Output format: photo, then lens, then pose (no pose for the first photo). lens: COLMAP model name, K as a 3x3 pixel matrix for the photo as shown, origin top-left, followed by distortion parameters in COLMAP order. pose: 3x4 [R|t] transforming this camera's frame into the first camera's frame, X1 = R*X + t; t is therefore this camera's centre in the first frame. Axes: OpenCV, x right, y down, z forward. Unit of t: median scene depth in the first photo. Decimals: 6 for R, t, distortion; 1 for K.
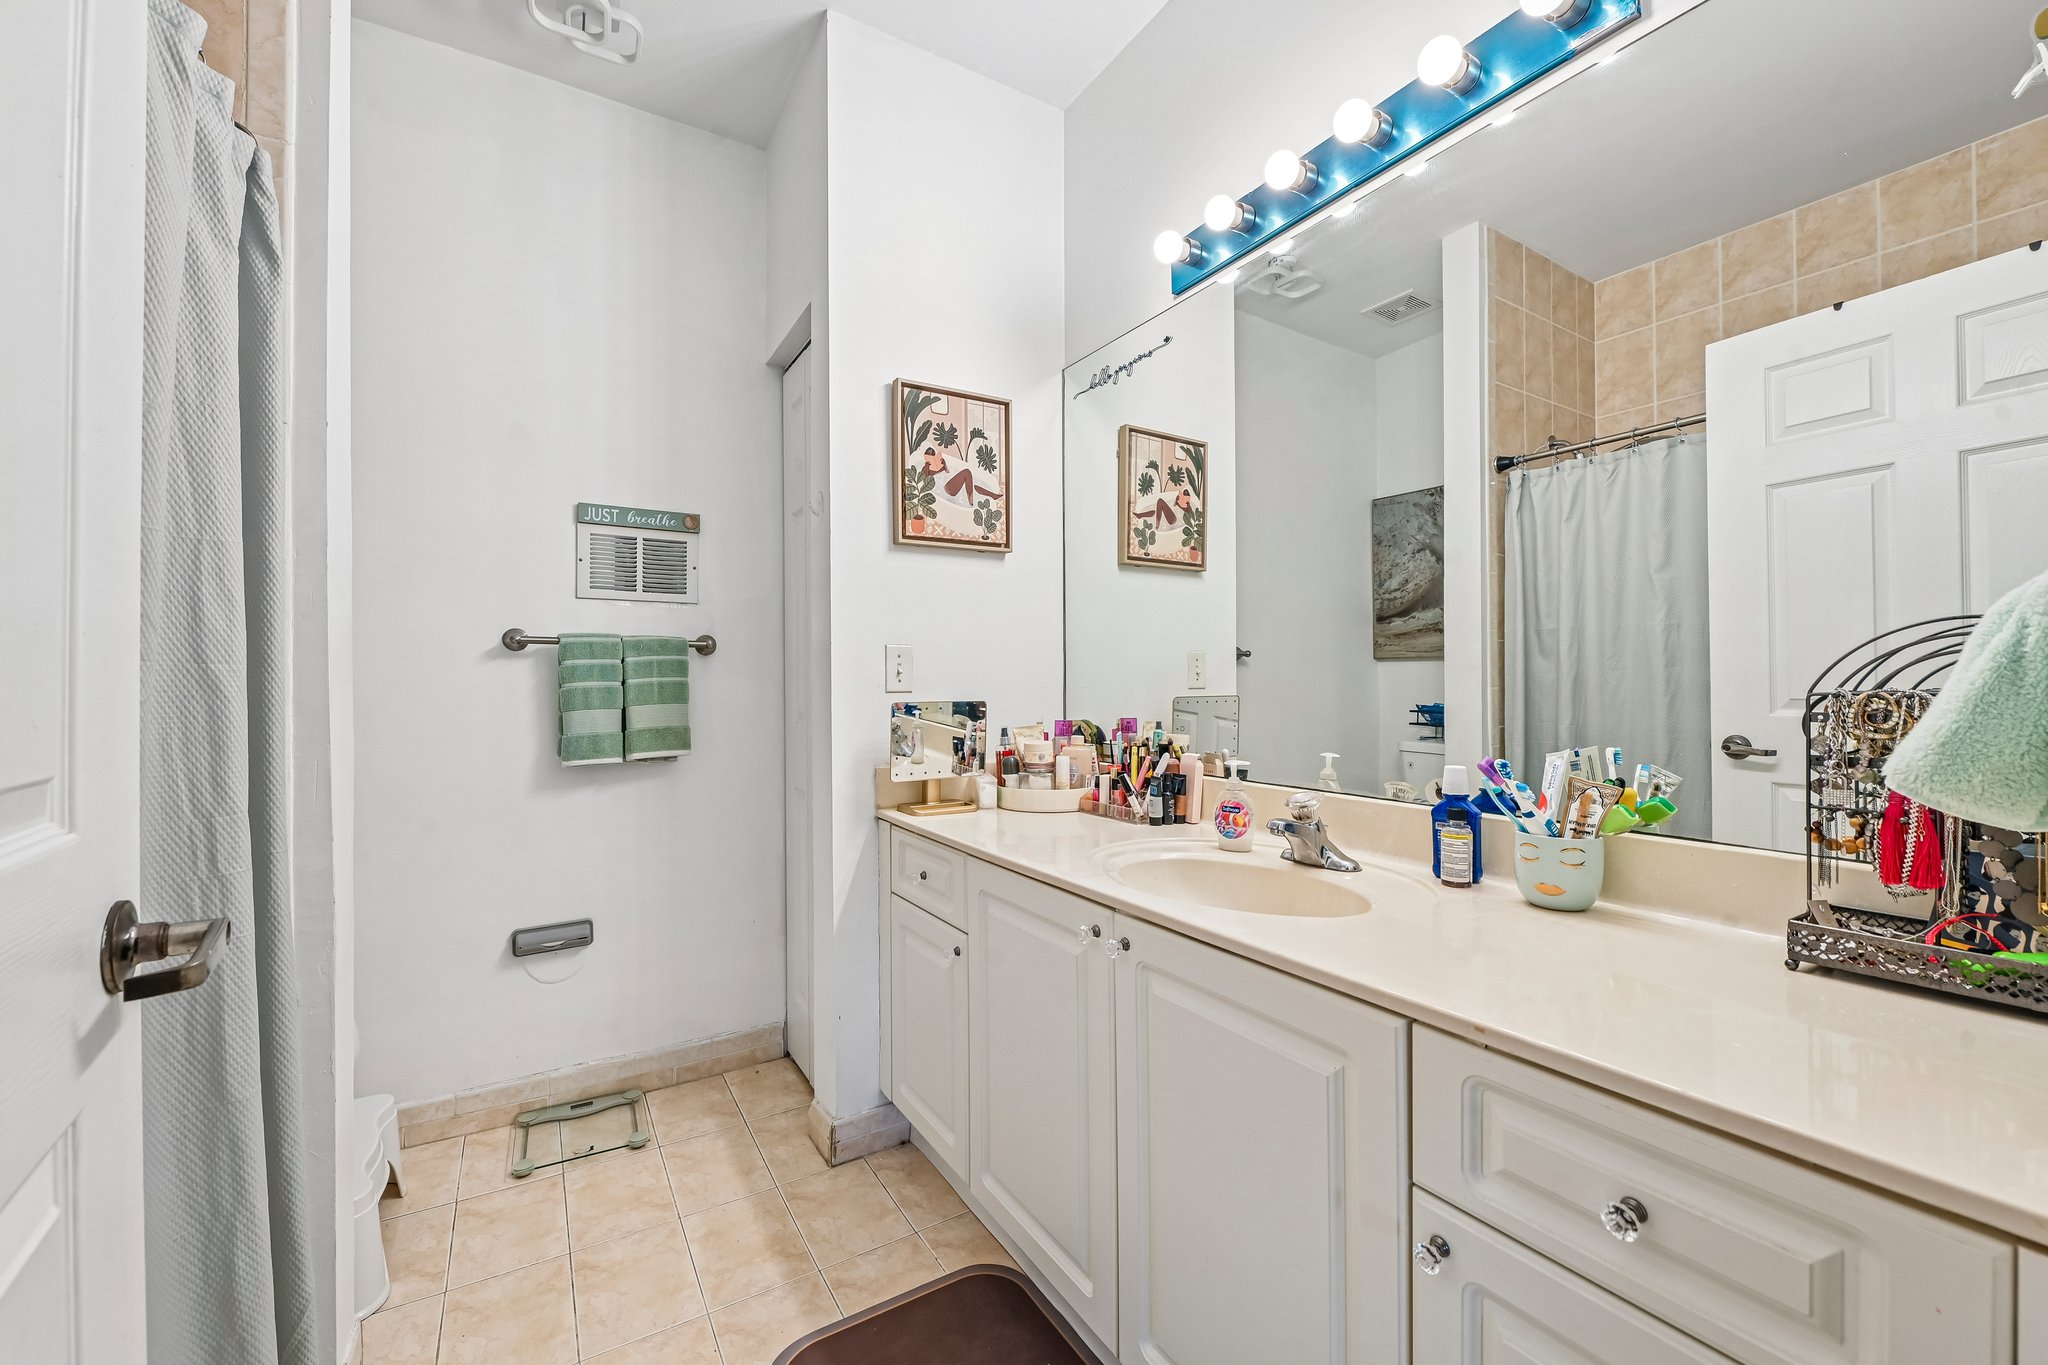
lens RADIAL K [[817.6, 0, 1022.8], [0, 817.6, 680.5], [0, 0, 1]] dist [-0.006360, -0.000801]
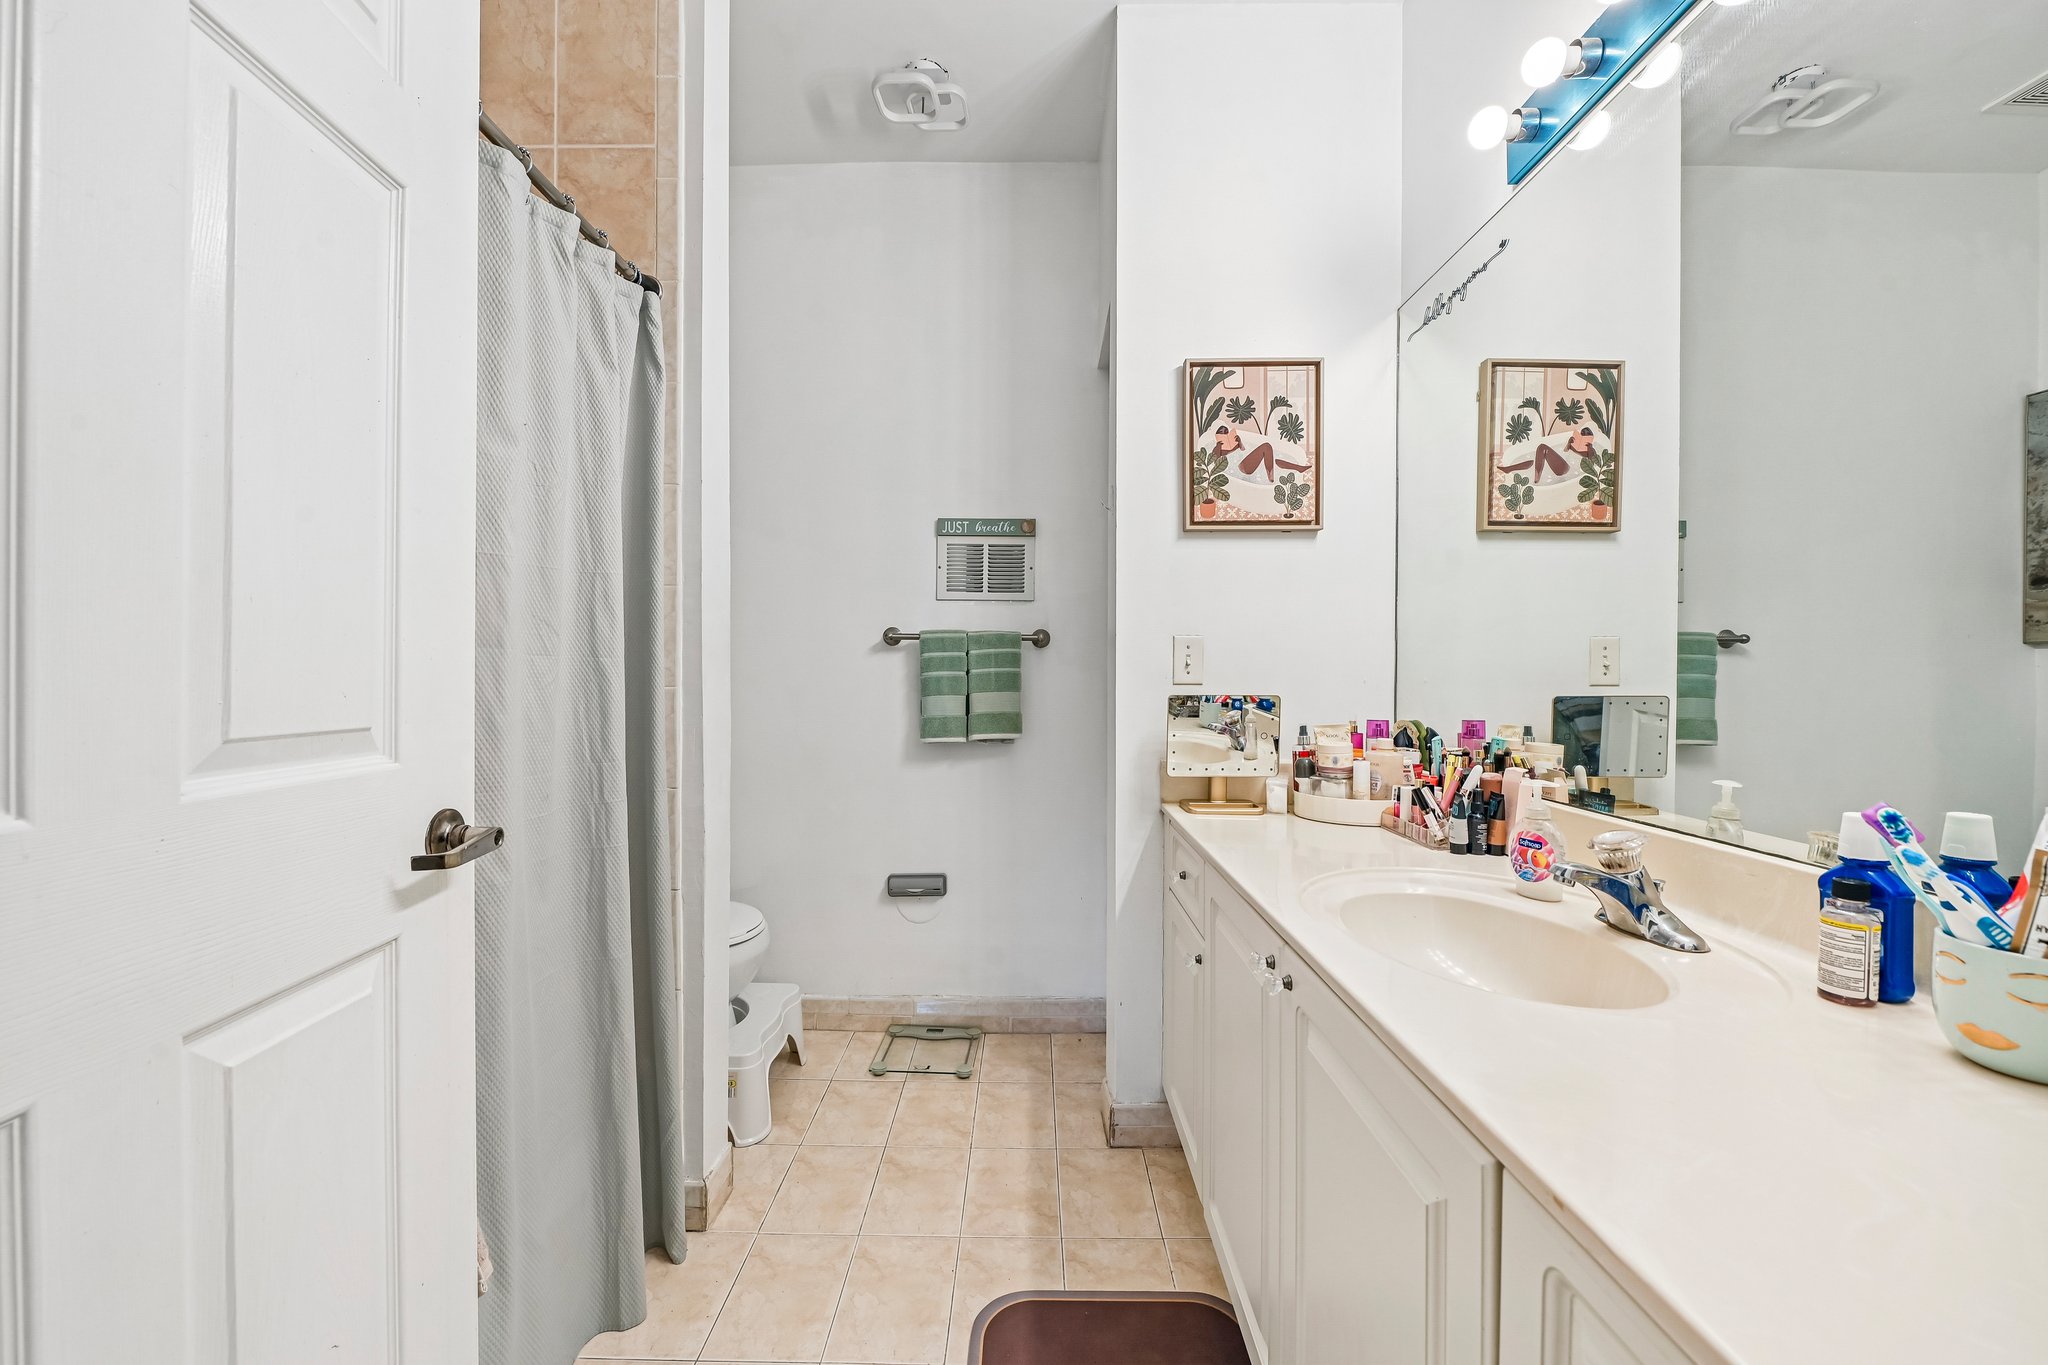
lens RADIAL K [[817.6, 0, 1022.8], [0, 817.6, 680.5], [0, 0, 1]] dist [-0.006360, -0.000801]
pose [[0.844445, 0.012663, -0.535492, 0.198662], [-0.006462, 0.999889, 0.013456, -0.001995], [0.535603, -0.007902, 0.844433, 0.075698]]
